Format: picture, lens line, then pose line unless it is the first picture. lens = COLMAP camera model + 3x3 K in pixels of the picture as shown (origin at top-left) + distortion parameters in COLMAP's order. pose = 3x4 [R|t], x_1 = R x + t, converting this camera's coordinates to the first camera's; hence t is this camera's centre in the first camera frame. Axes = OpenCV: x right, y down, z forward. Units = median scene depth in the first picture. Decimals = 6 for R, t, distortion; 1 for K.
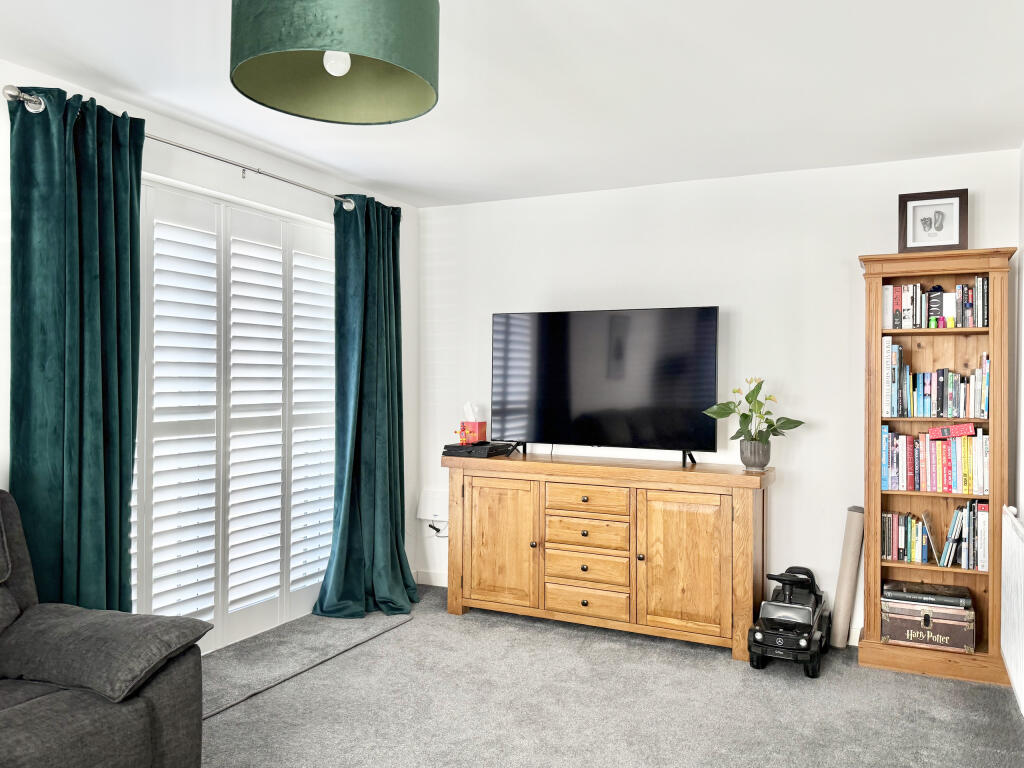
lens RADIAL K [[825.9, 0, 510.7], [0, 825.9, 383.6], [0, 0, 1]] dist [0.016972, 0.002340]
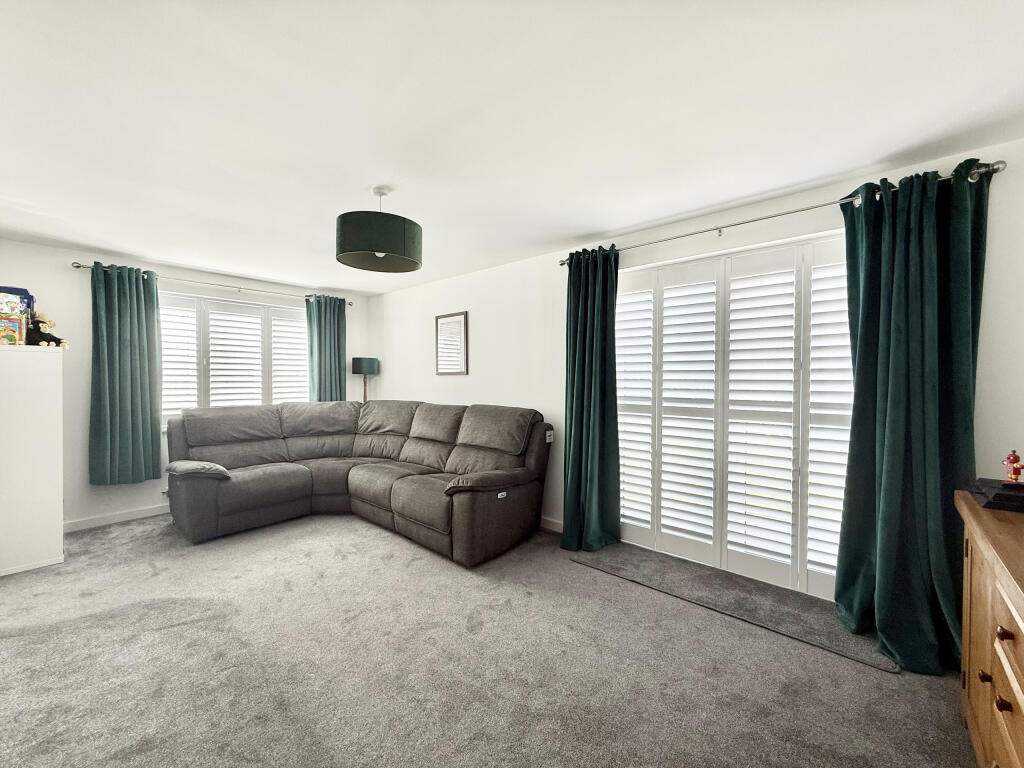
lens RADIAL K [[405.7, 0, 509.0], [0, 405.7, 383.8], [0, 0, 1]] dist [-0.002015, -0.000279]
pose [[-0.275325, 0.003997, -0.961343, 0.409776], [-0.012725, 0.999889, 0.007802, -0.001396], [0.961267, 0.014381, -0.275244, 0.816429]]
